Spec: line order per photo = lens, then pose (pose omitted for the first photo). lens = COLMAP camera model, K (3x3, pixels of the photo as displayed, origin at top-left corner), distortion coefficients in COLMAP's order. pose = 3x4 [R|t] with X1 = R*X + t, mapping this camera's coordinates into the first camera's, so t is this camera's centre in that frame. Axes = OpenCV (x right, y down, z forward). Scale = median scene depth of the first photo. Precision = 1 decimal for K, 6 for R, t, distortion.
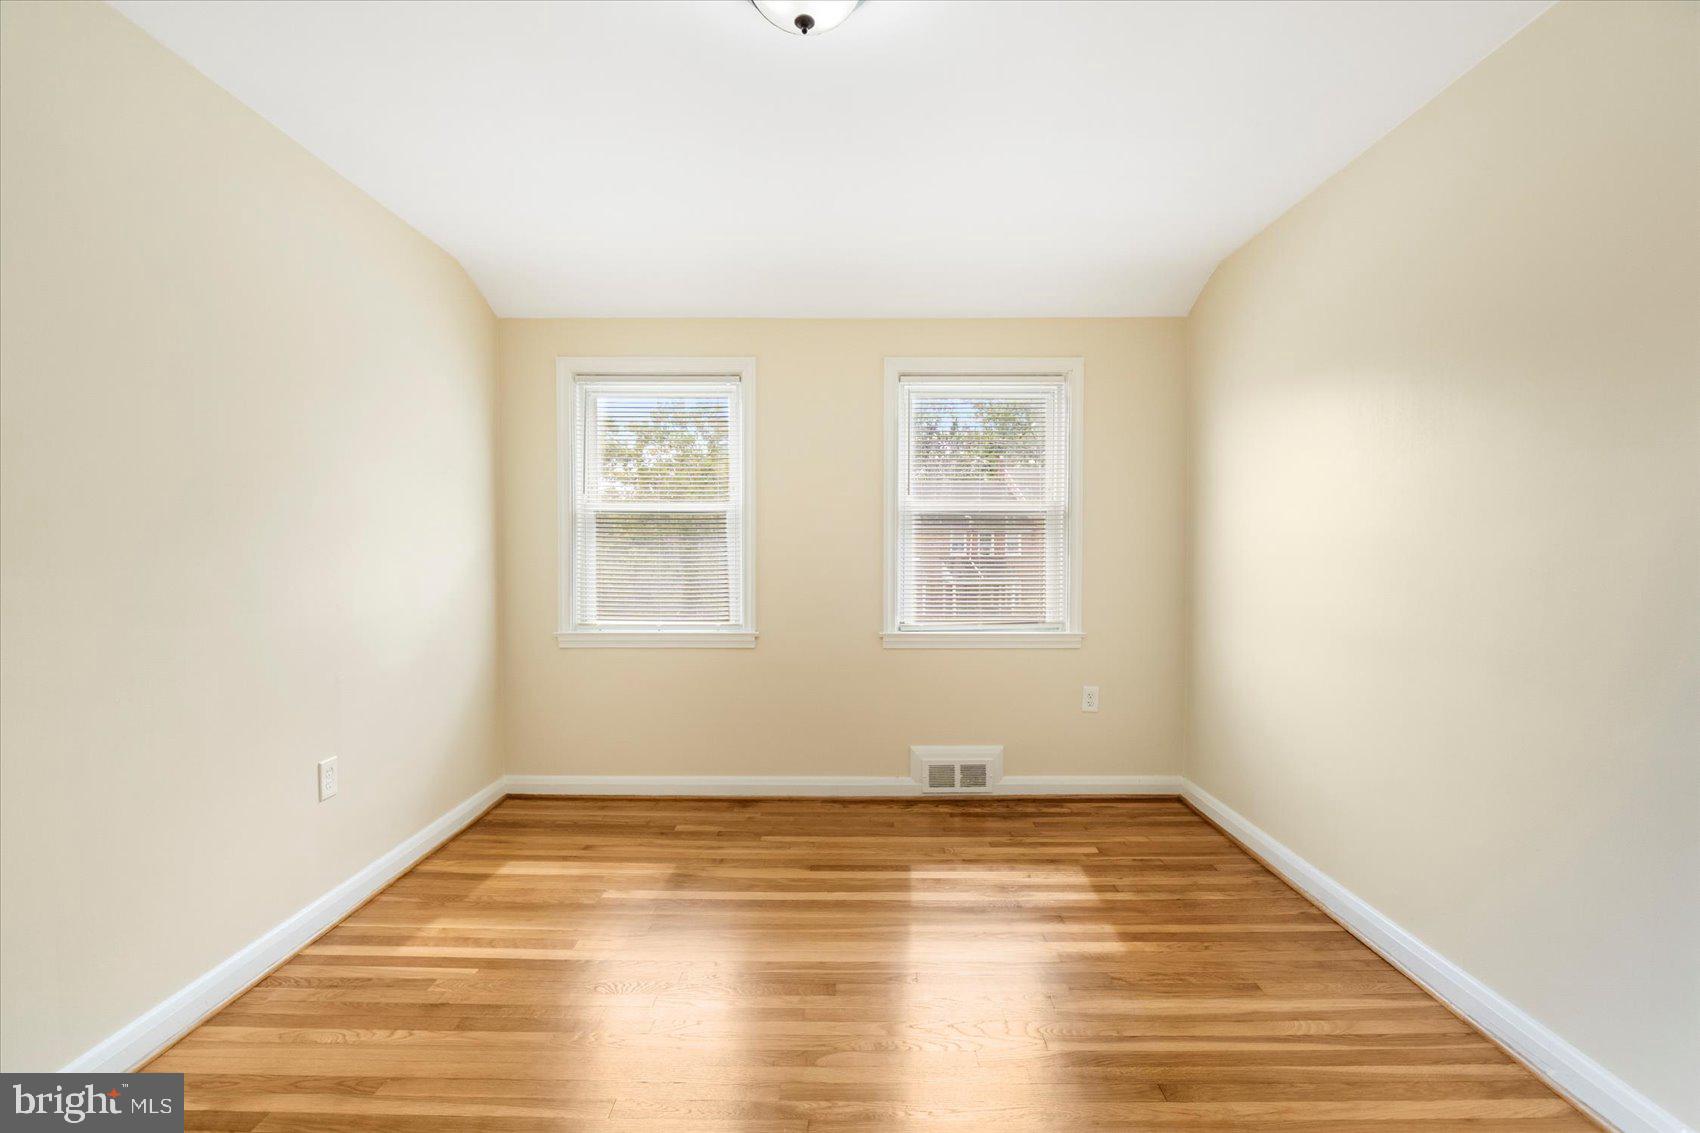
lens RADIAL K [[788.6, 0, 849.4], [0, 788.6, 566.9], [0, 0, 1]] dist [-0.013106, 0.006830]
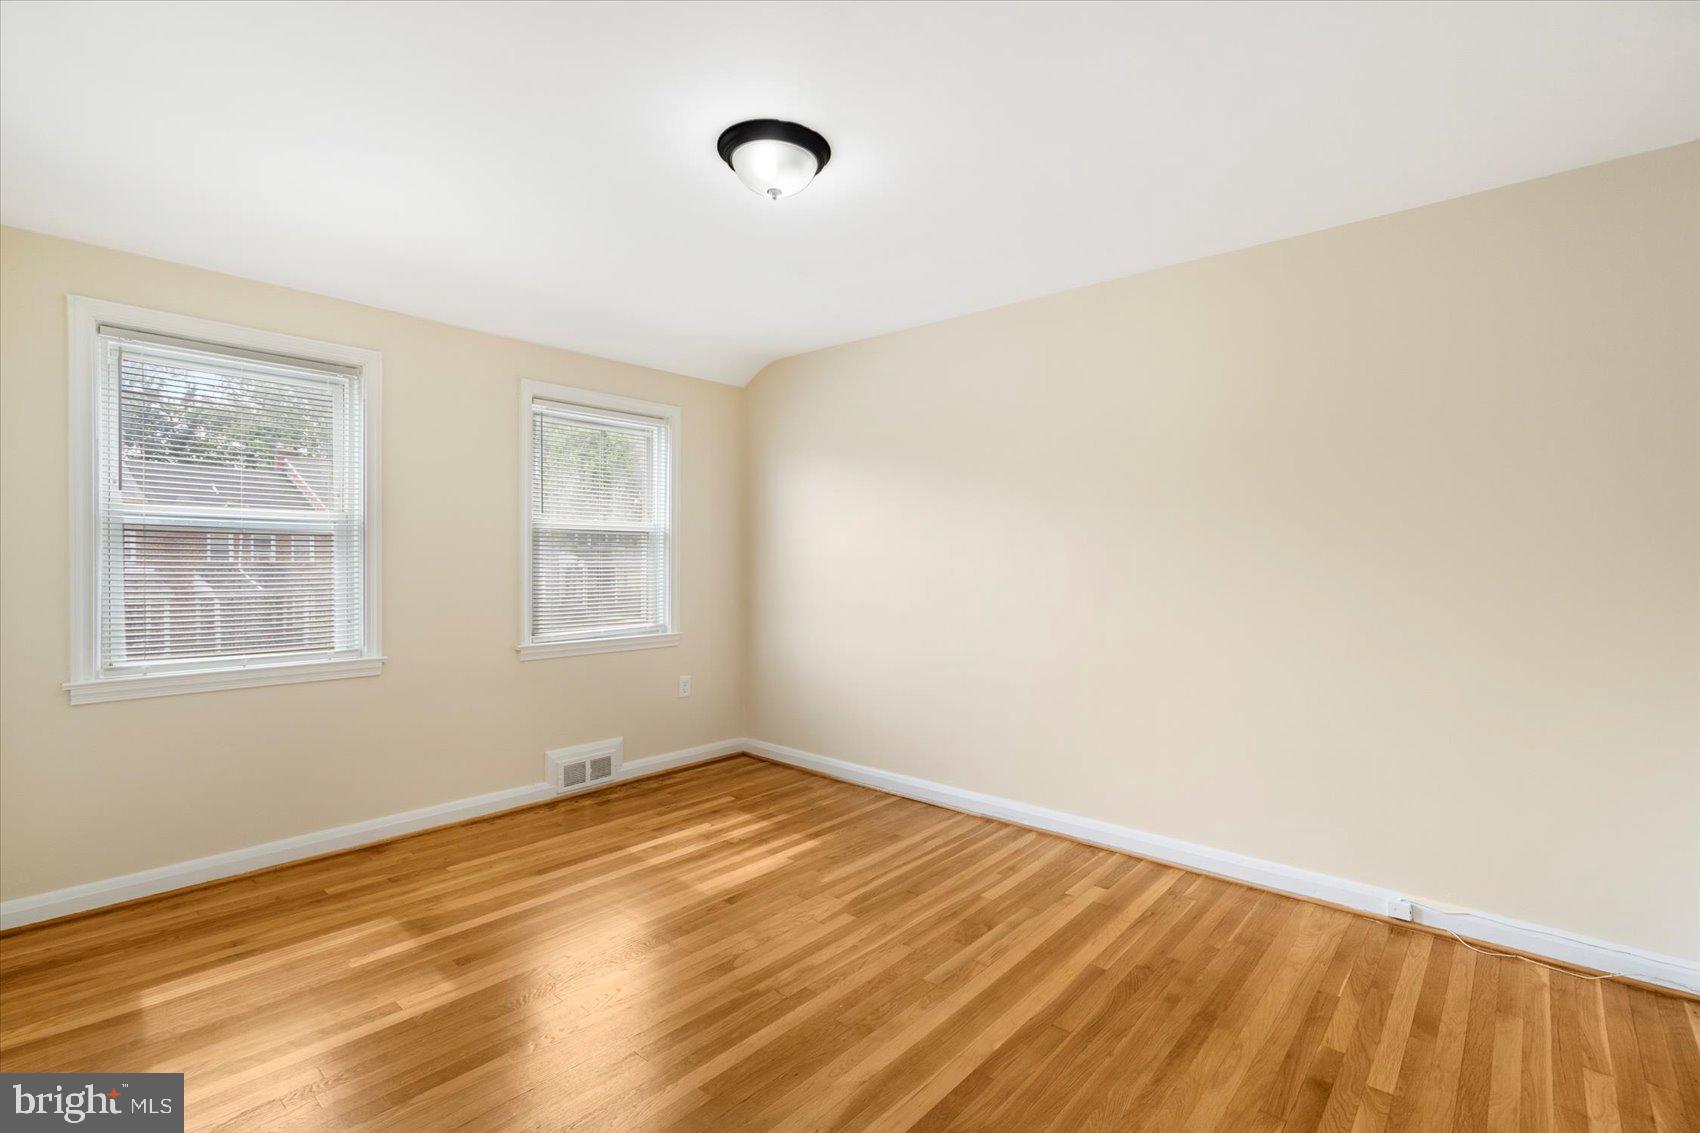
lens RADIAL K [[788.6, 0, 858.5], [0, 788.6, 553.9], [0, 0, 1]] dist [-0.013106, 0.006830]
pose [[0.640862, 0.007282, 0.767621, -0.503108], [0.019058, 0.999496, -0.025393, -0.000929], [-0.767419, 0.030902, 0.640400, 0.005385]]
